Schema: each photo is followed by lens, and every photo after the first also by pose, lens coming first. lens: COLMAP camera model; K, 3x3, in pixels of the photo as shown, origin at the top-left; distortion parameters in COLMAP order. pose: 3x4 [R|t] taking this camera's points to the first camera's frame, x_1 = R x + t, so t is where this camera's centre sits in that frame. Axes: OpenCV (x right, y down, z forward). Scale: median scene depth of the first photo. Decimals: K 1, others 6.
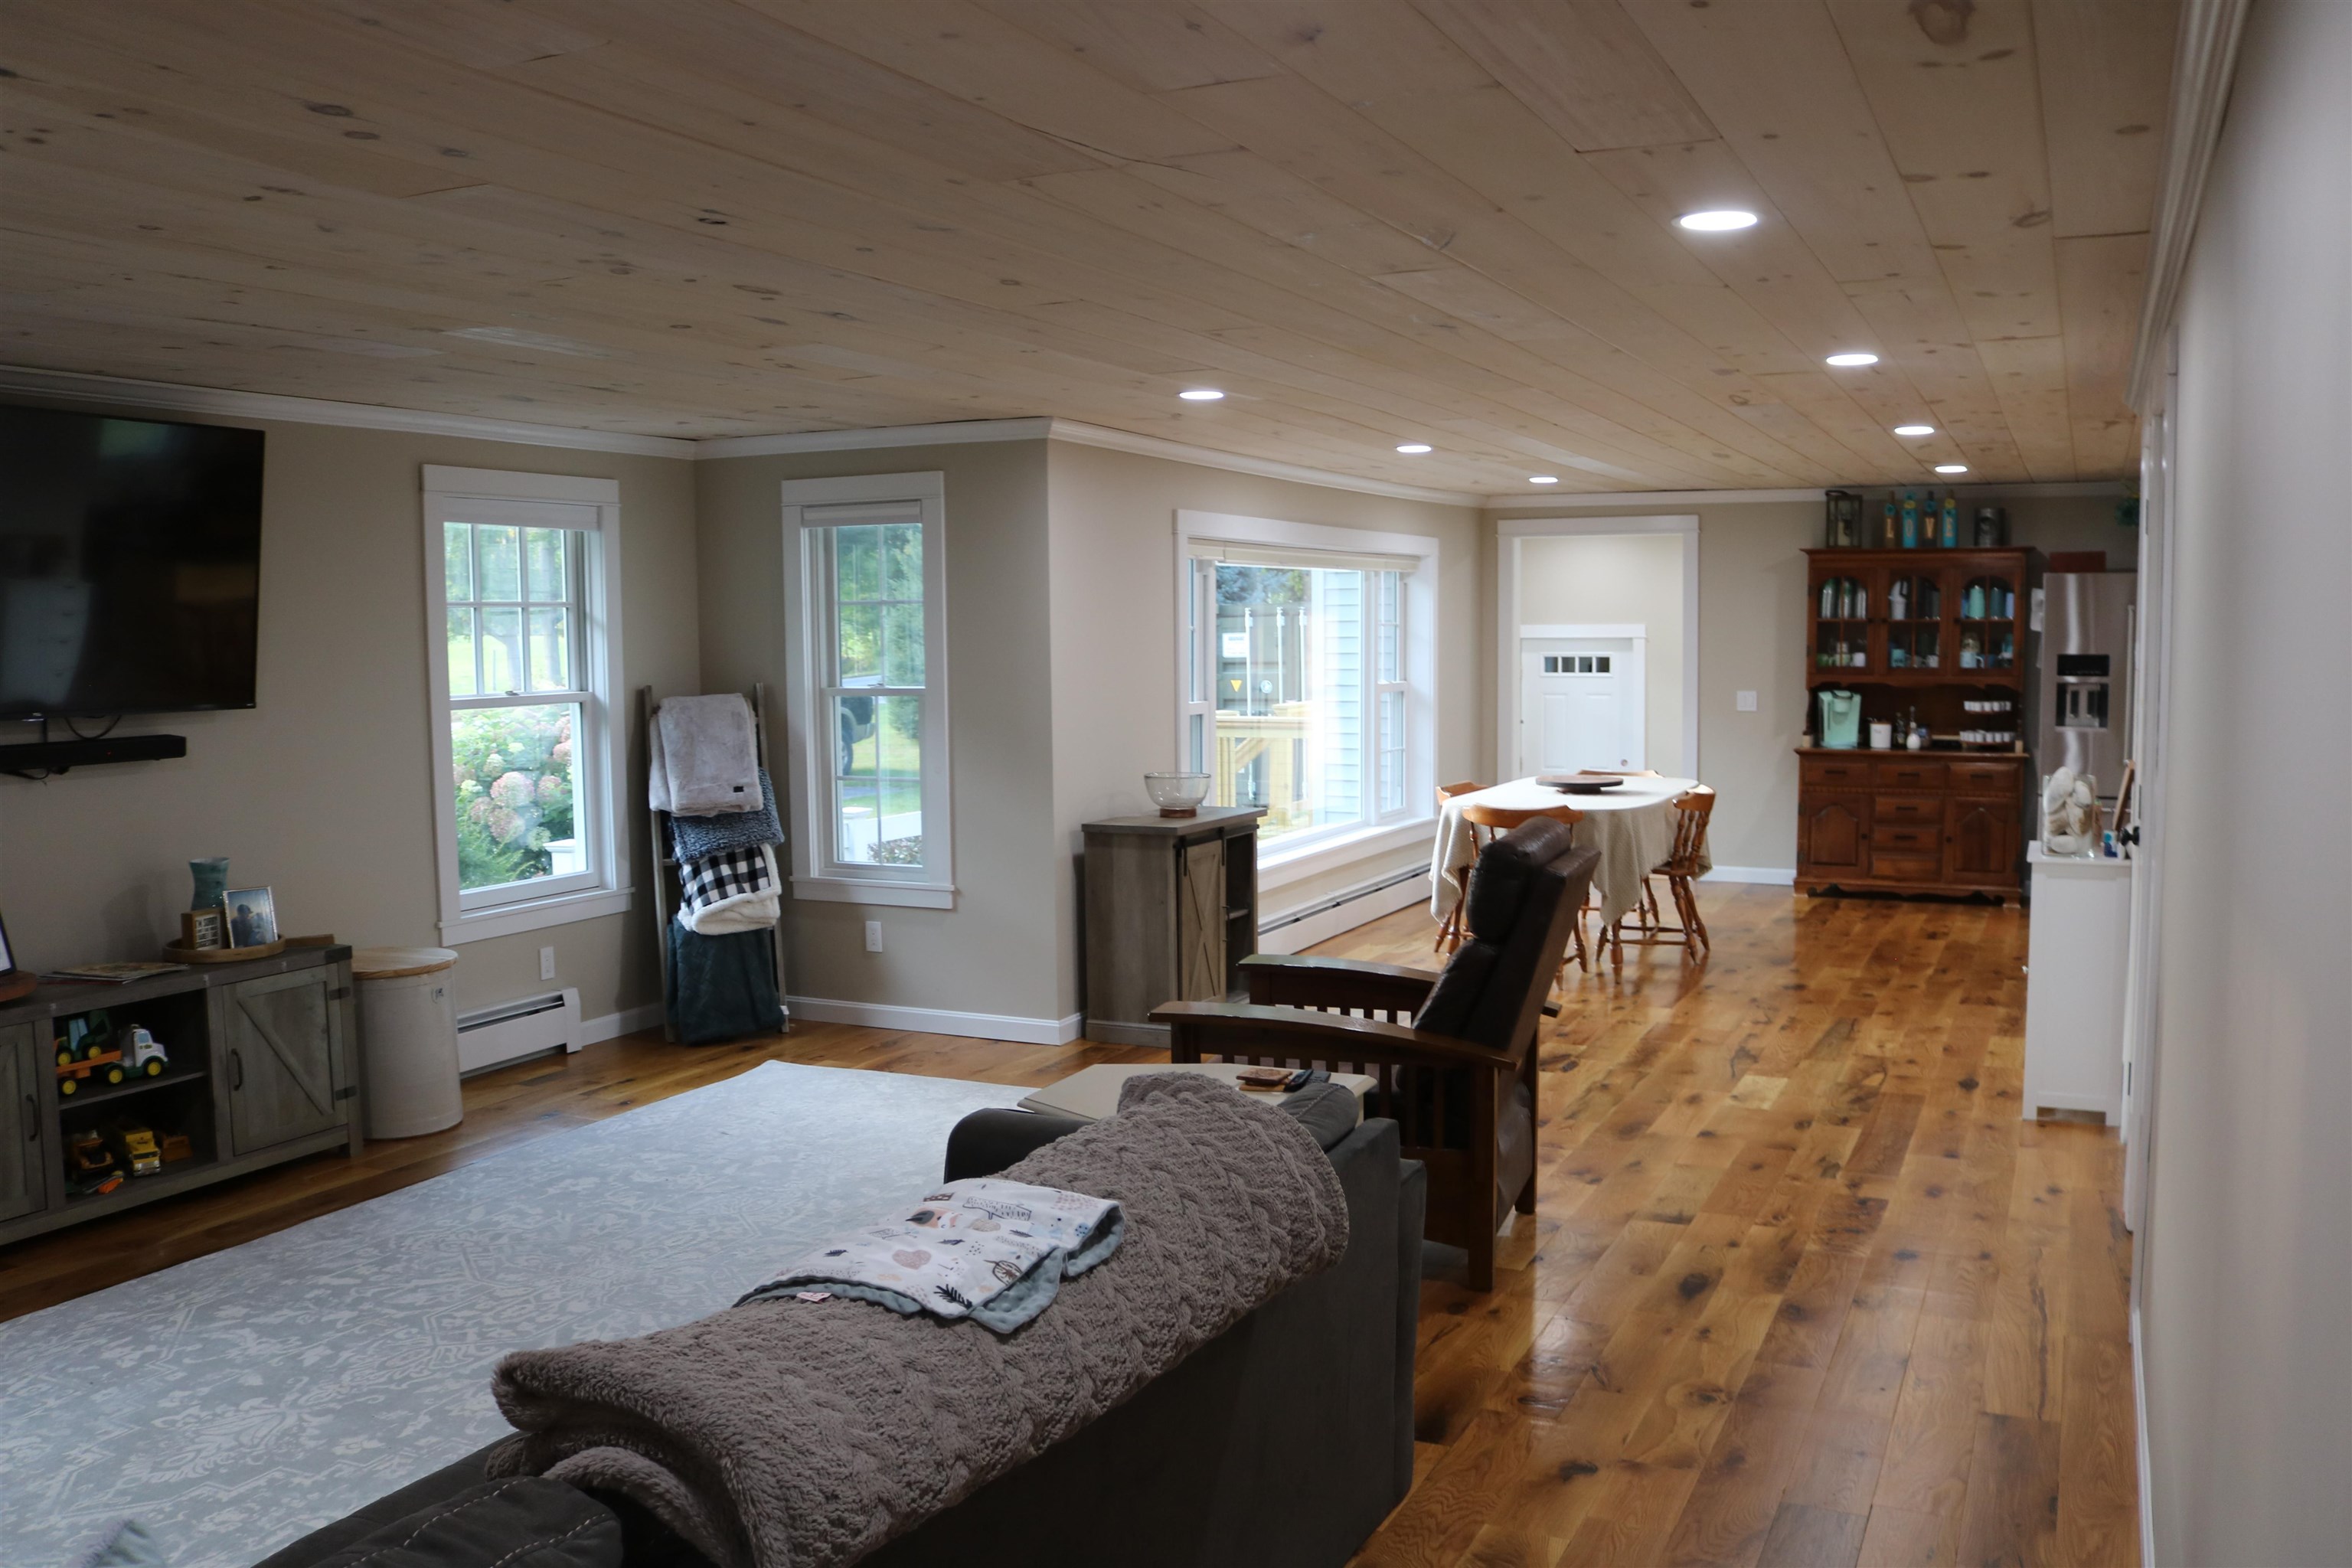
lens RADIAL K [[1962.9, 0, 1127.2], [0, 1962.9, 762.7], [0, 0, 1]] dist [-0.149735, 0.111252]
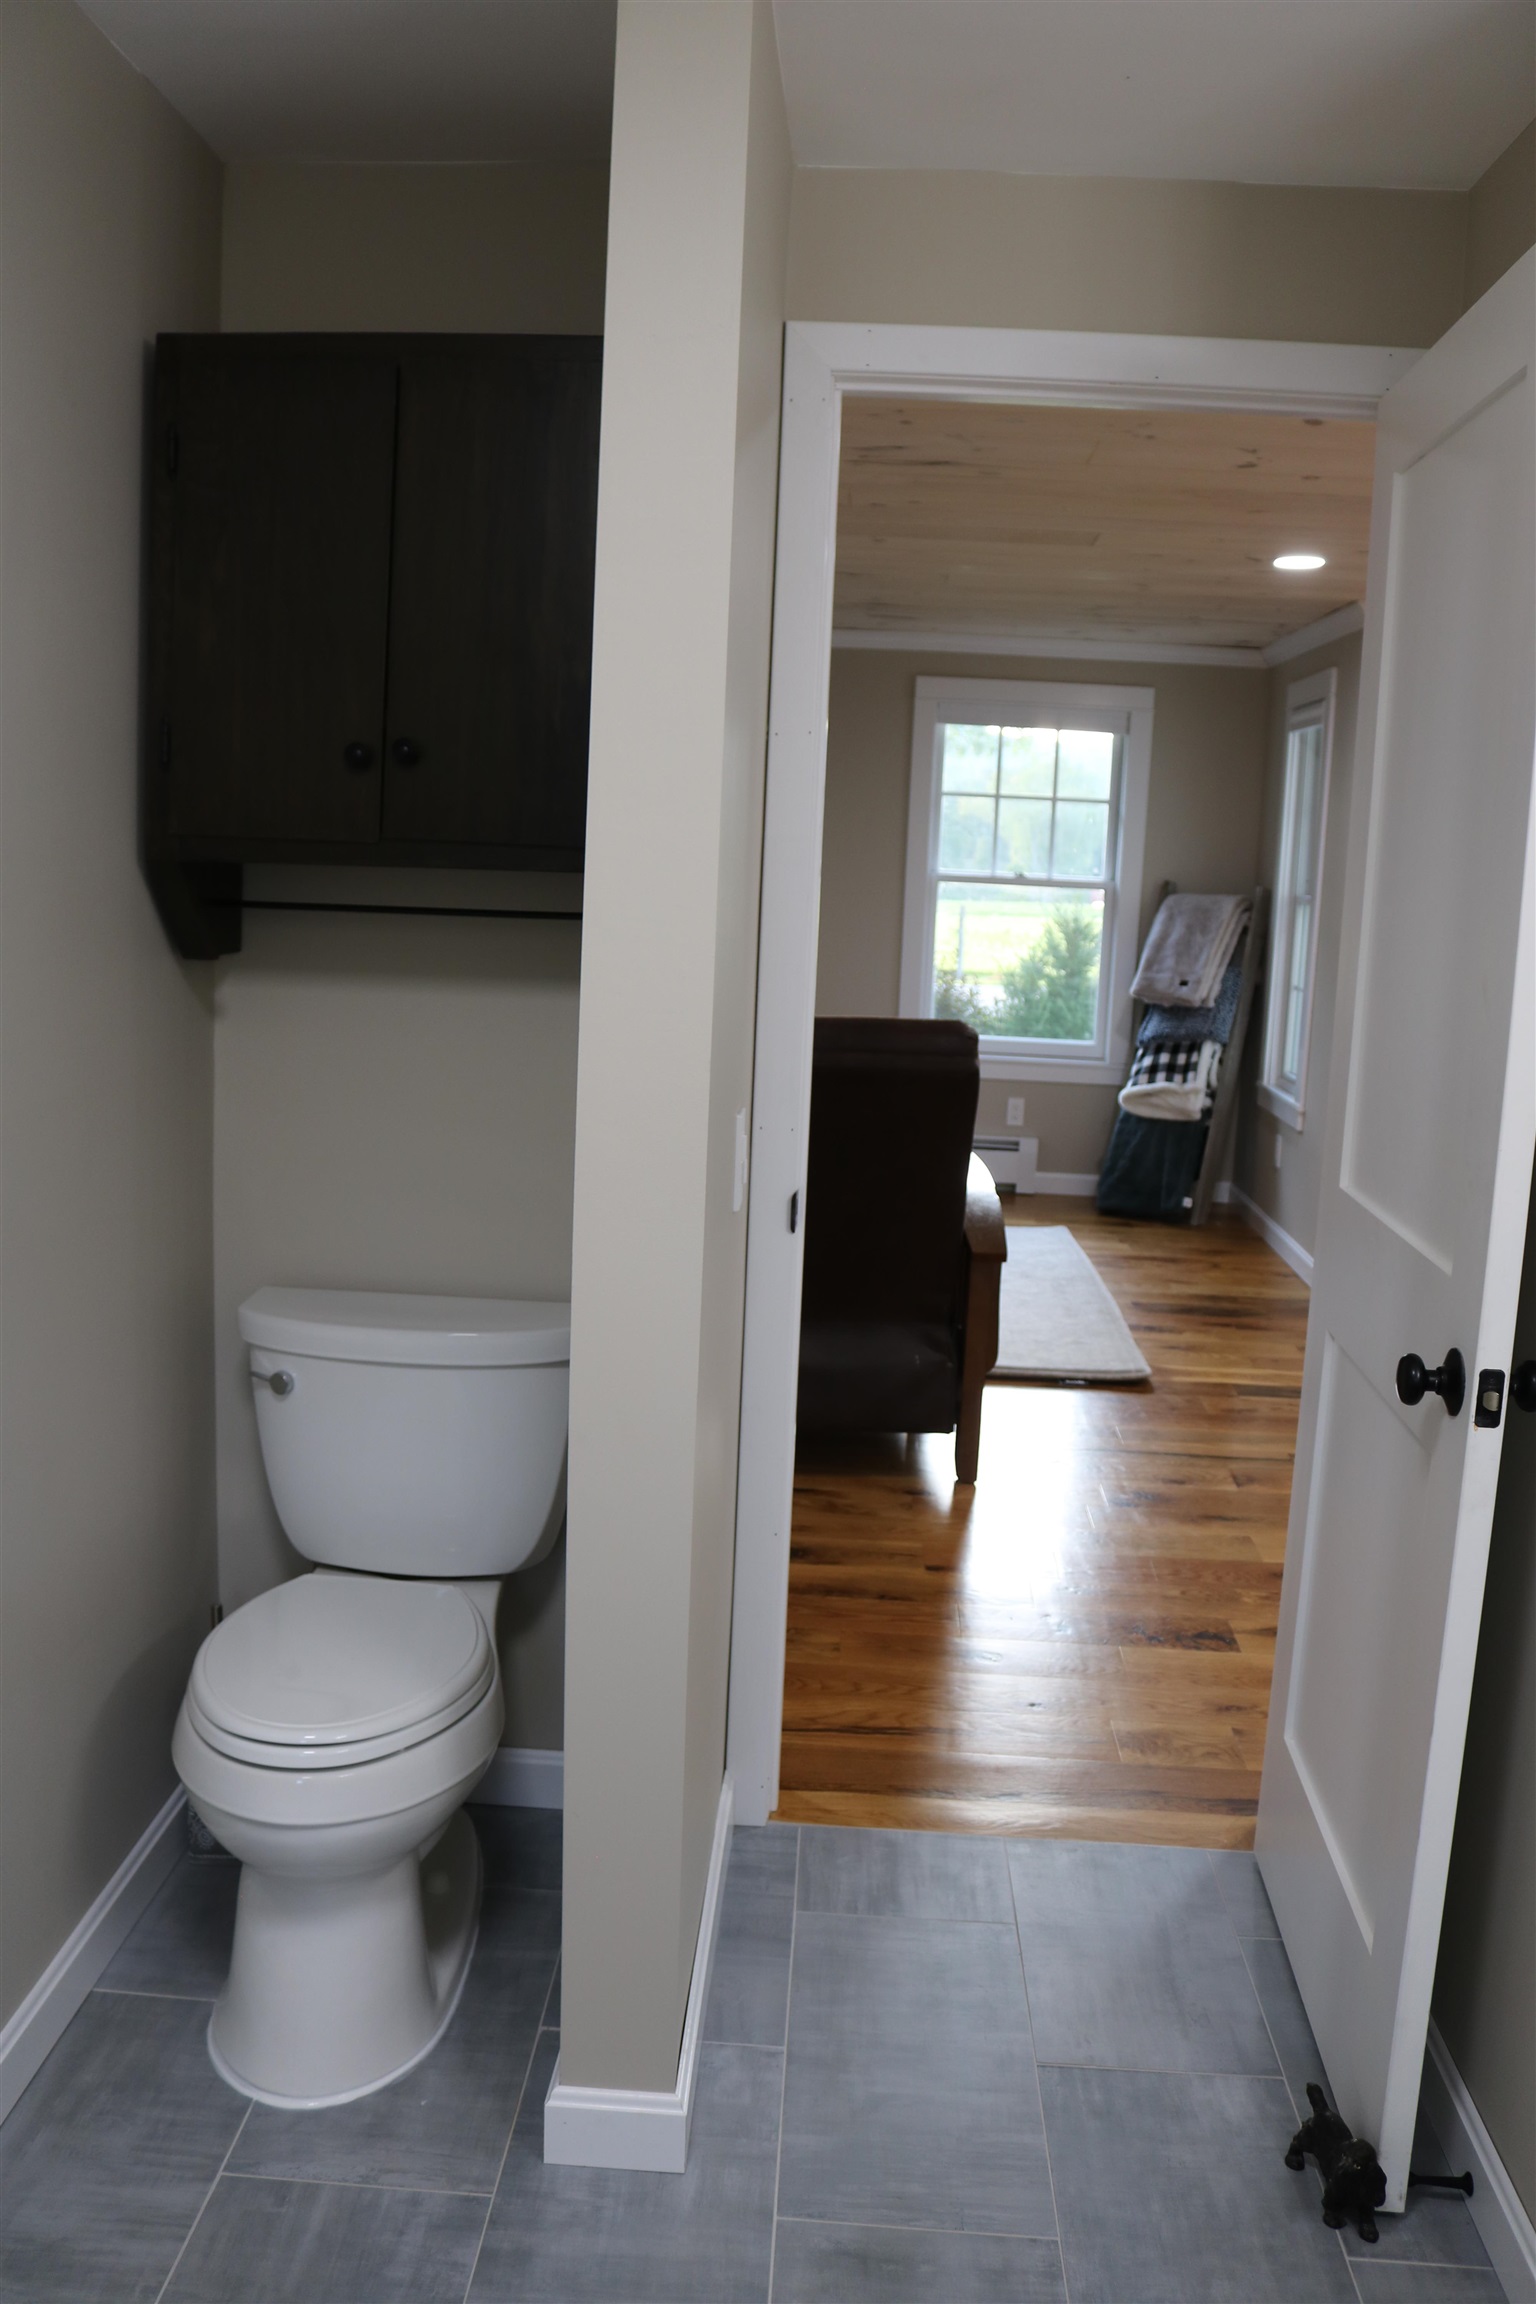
lens RADIAL K [[1922.8, 0, 768.5], [0, 1922.8, 1149.9], [0, 0, 1]] dist [-0.149735, 0.111252]
pose [[0.394529, 0.174814, -0.902102, 0.642421], [-0.108400, 0.983736, 0.143225, -0.020561], [0.912467, 0.041281, 0.407062, 0.386398]]
